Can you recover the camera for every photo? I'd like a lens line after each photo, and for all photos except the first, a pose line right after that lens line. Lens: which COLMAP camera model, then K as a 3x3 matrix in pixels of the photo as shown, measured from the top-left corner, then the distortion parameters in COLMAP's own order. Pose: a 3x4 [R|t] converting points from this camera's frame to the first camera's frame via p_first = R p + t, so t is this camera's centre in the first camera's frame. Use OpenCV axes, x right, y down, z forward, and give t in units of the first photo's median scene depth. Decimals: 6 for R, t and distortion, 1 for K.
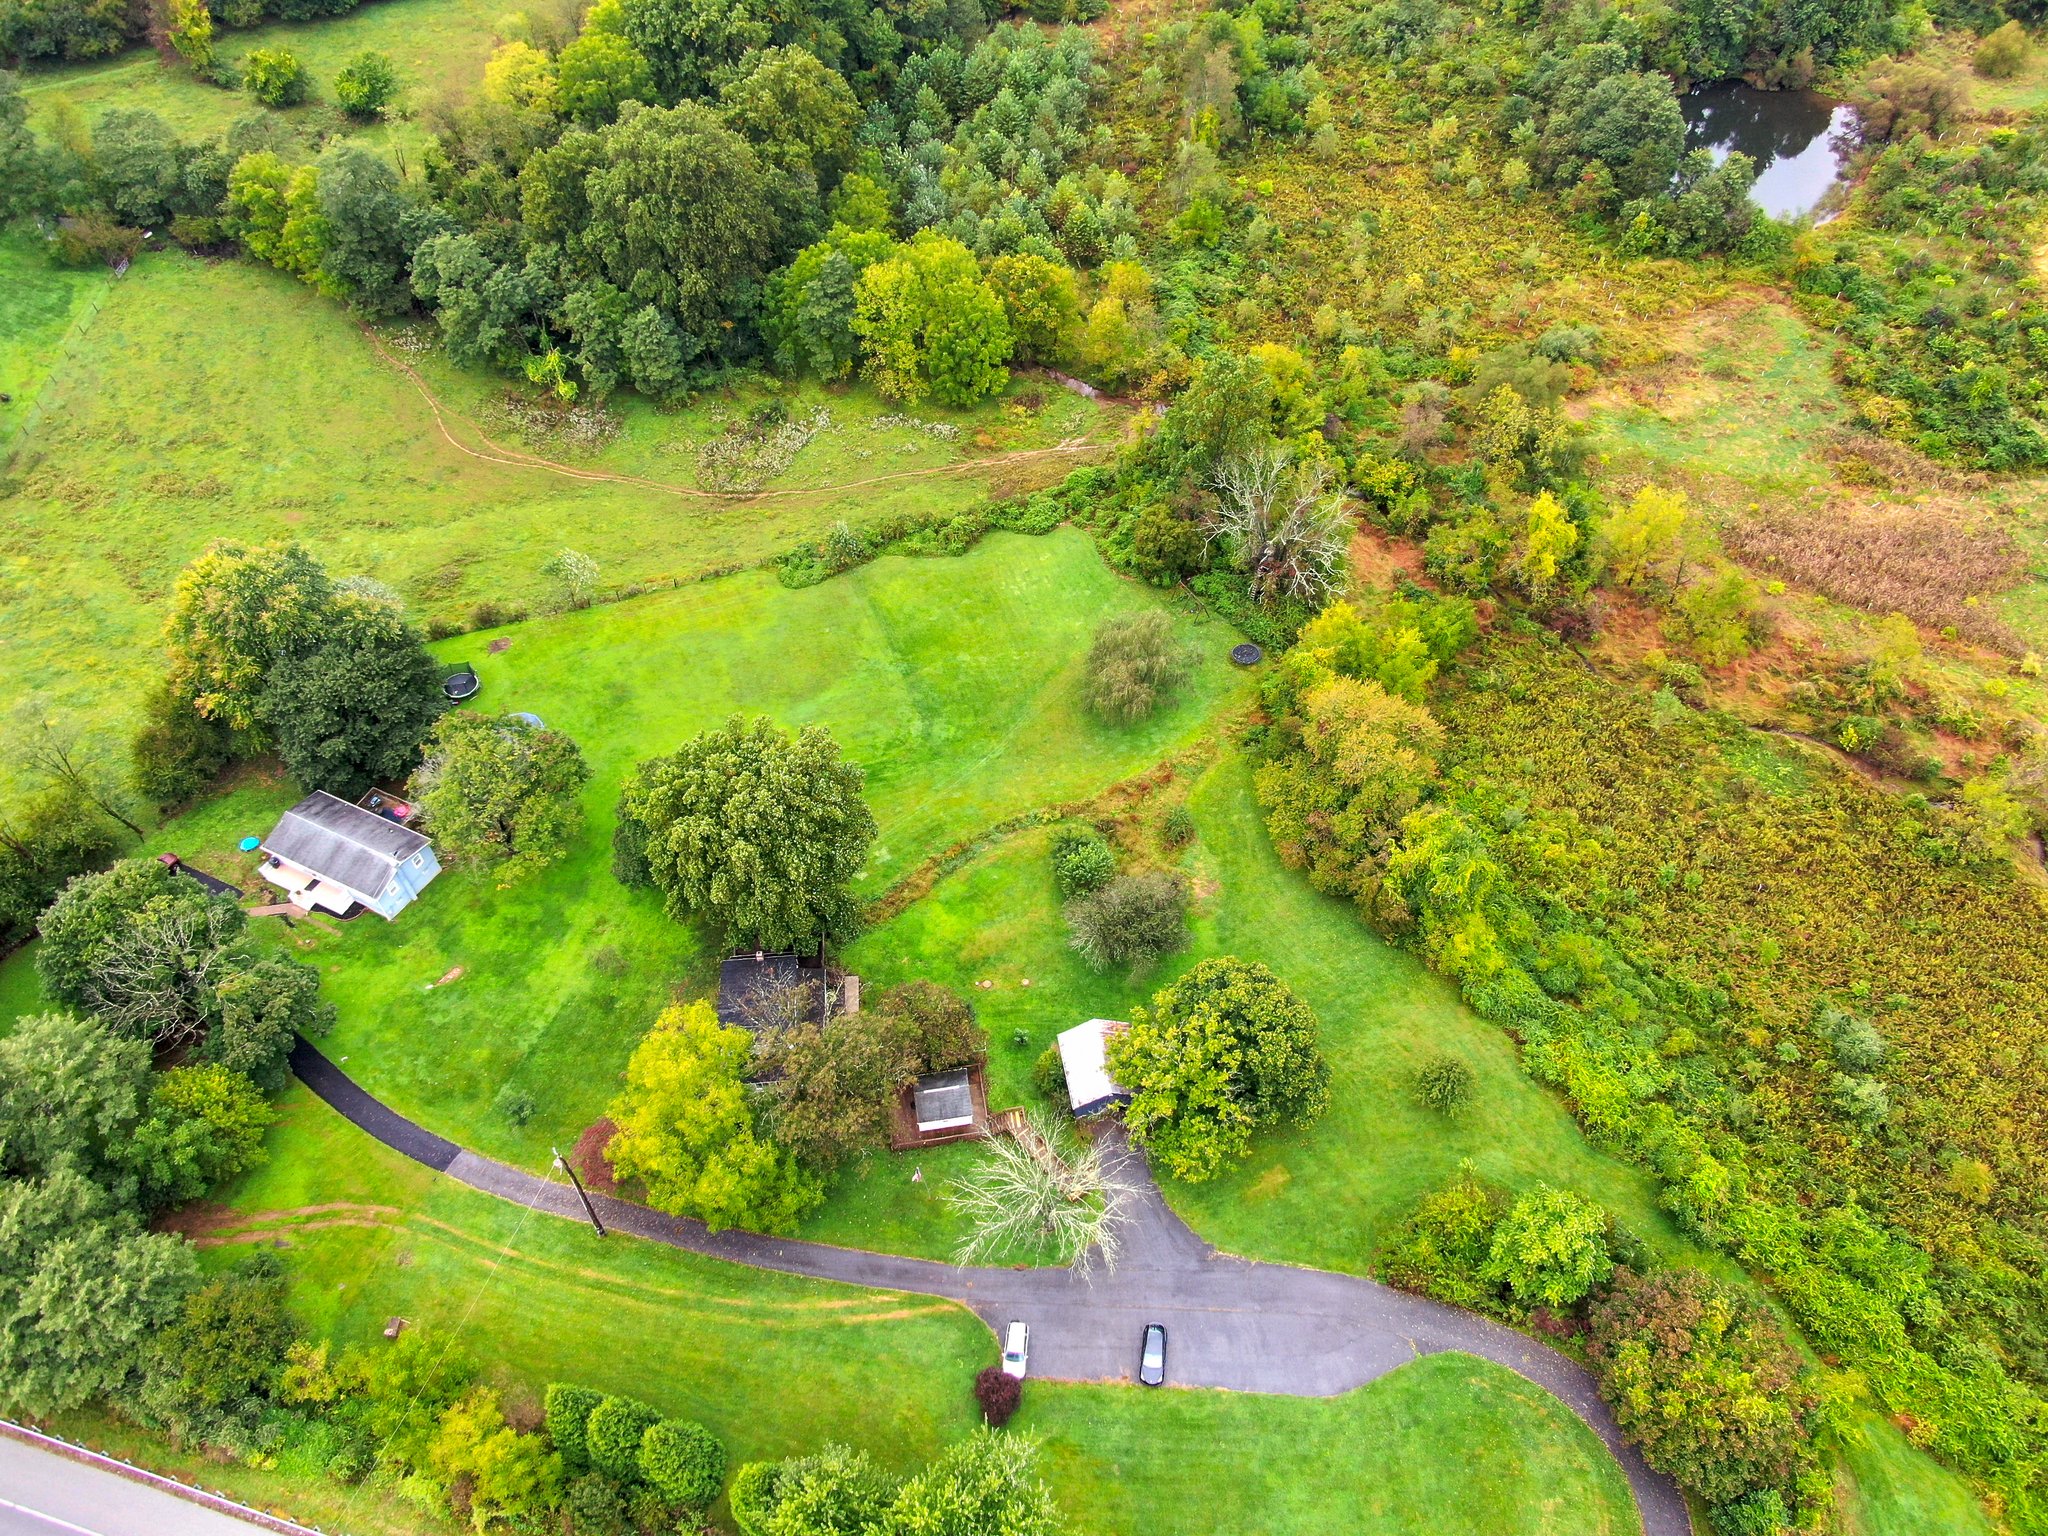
lens RADIAL K [[1470.8, 0, 1016.8], [0, 1470.8, 767.3], [0, 0, 1]] dist [-0.009732, -0.002306]
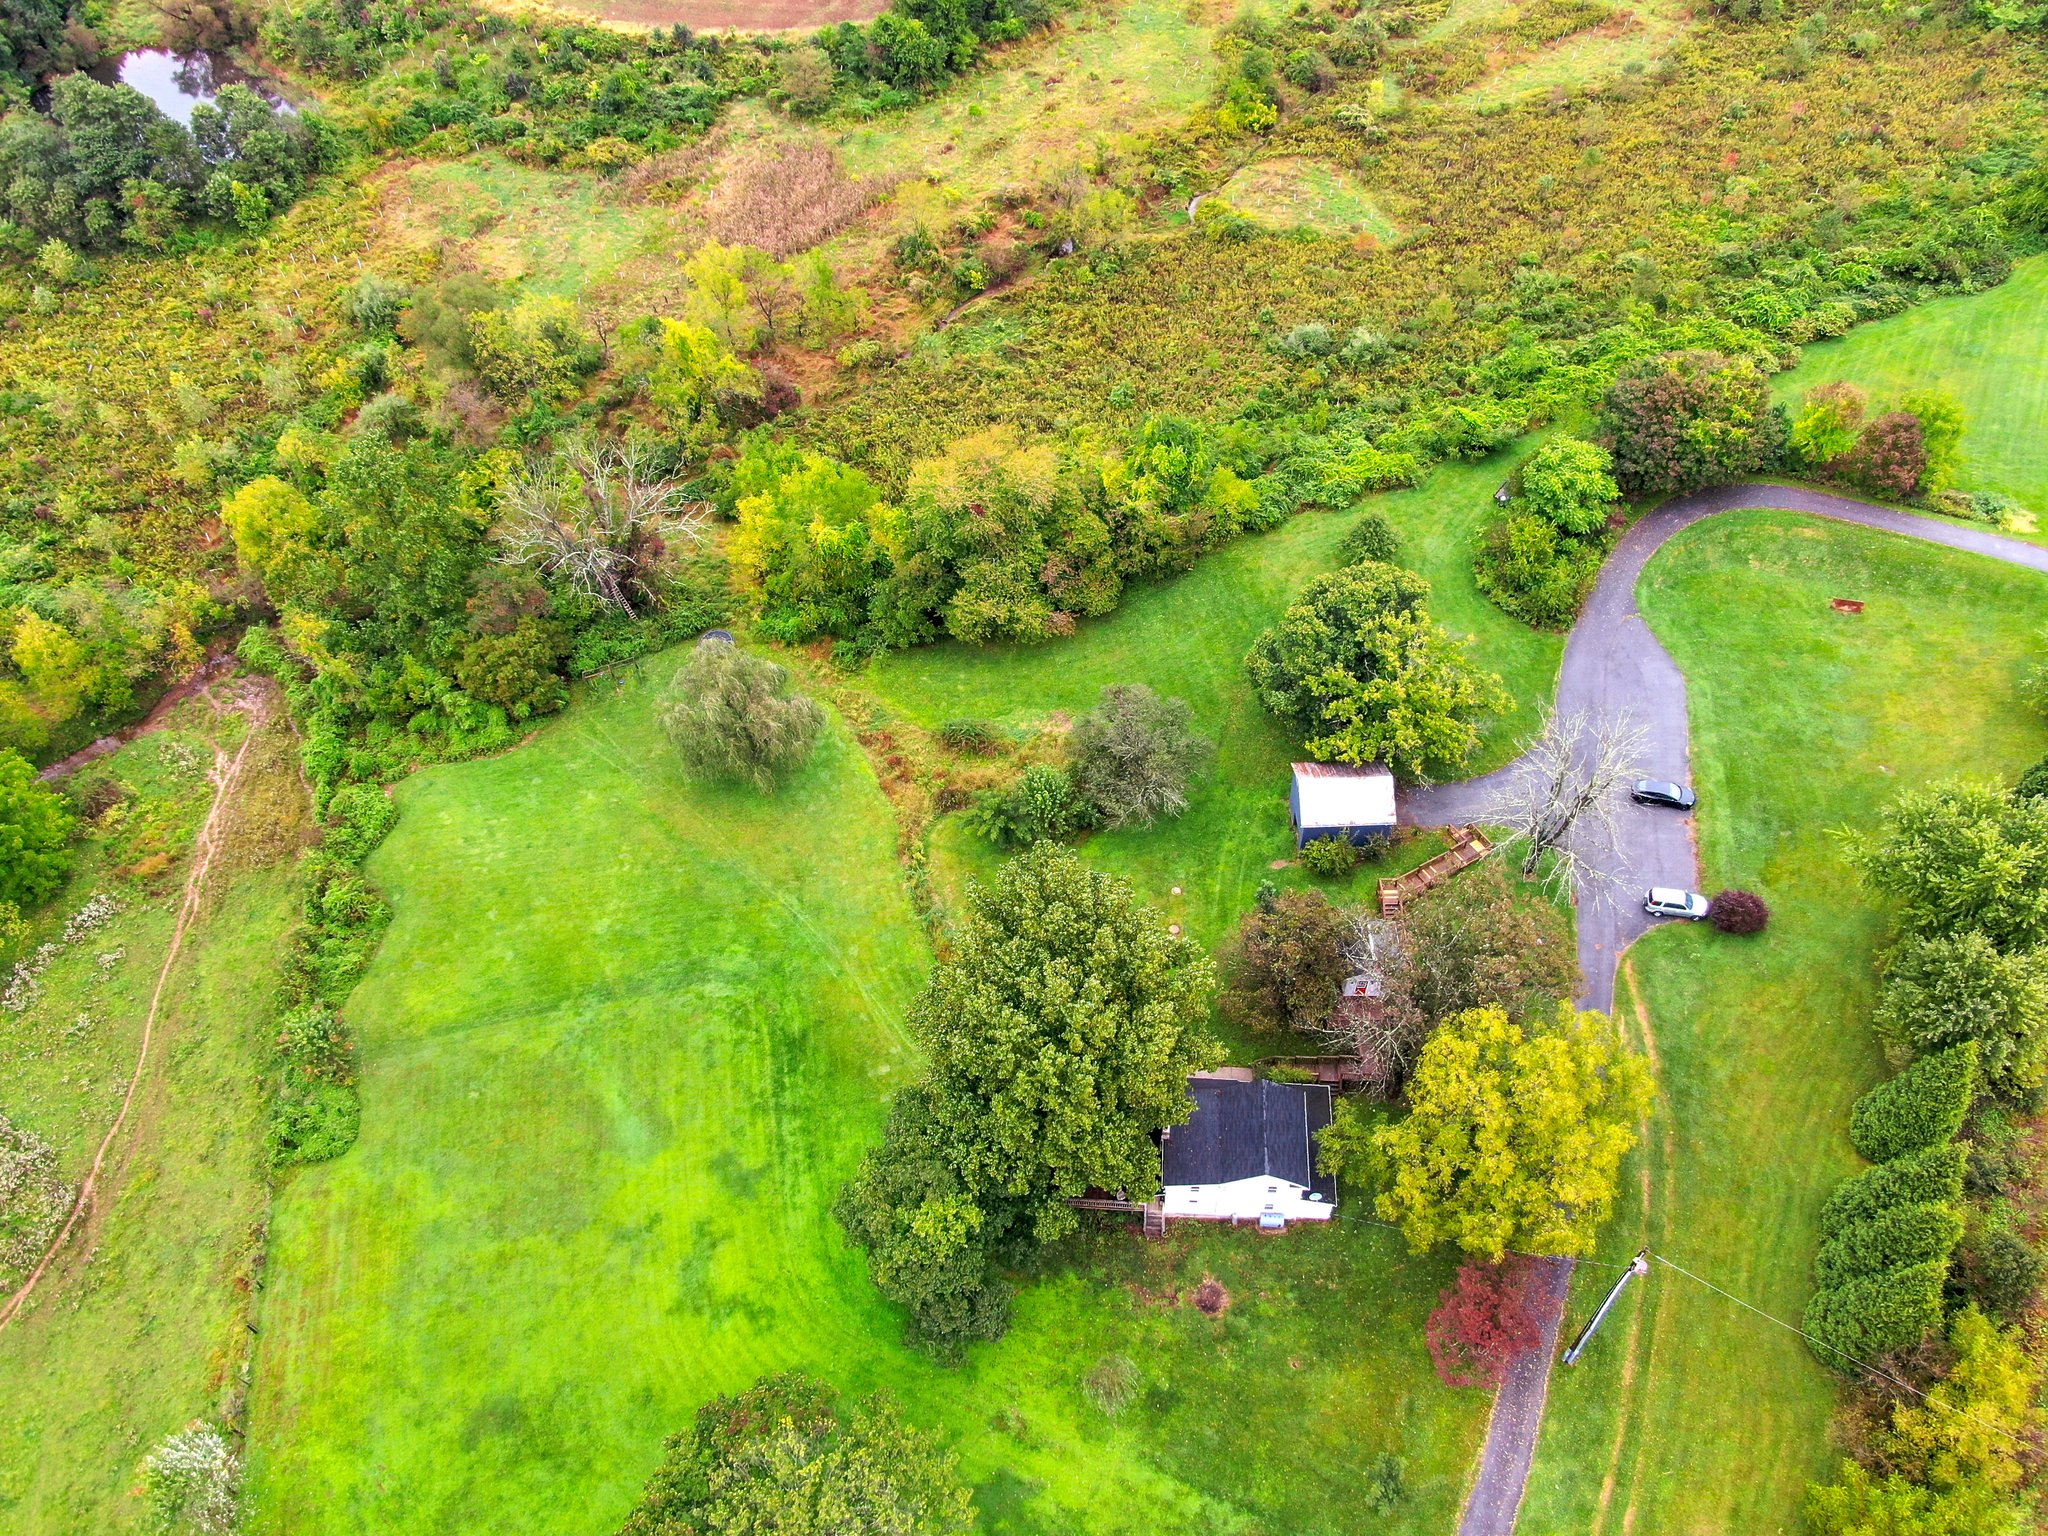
lens RADIAL K [[1485.8, 0, 1020.8], [0, 1485.8, 771.2], [0, 0, 1]] dist [-0.006550, 0.002386]
pose [[0.152688, -0.745664, 0.648592, -0.427632], [0.781255, 0.493003, 0.382869, -0.236854], [-0.605249, 0.448256, 0.657830, 0.397725]]
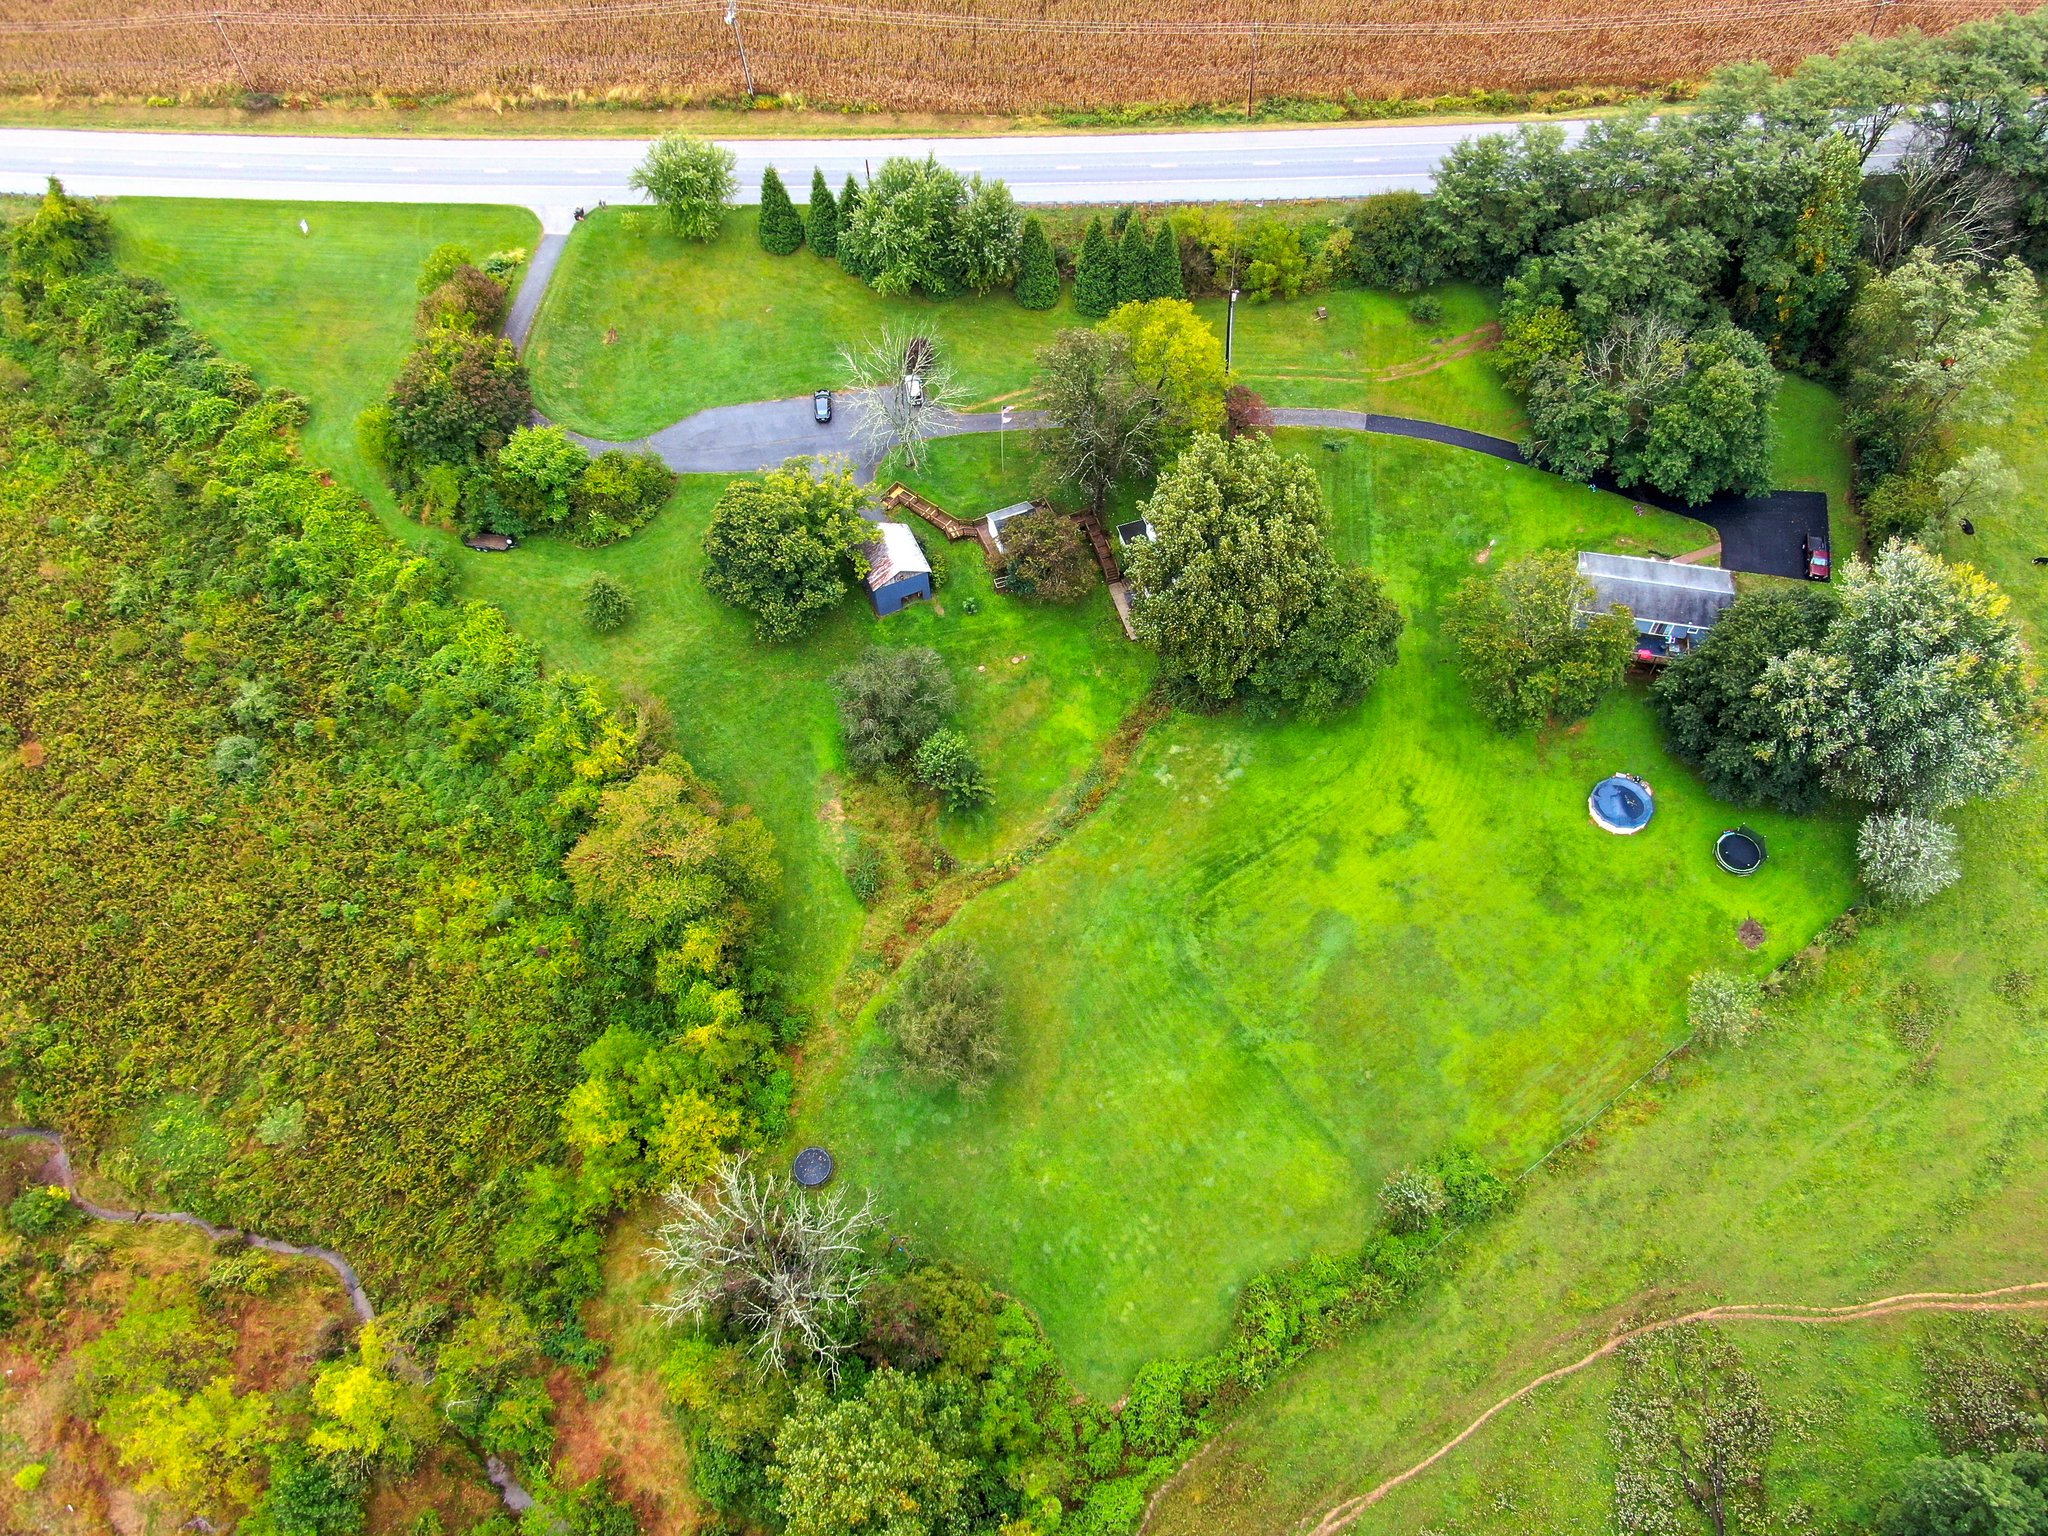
lens RADIAL K [[1485.8, 0, 1020.8], [0, 1485.8, 771.2], [0, 0, 1]] dist [-0.006550, 0.002386]
pose [[-0.969200, 0.231698, -0.083469, 0.074109], [-0.147784, -0.276054, 0.949713, -0.785174], [0.197005, 0.932797, 0.301792, 0.631919]]
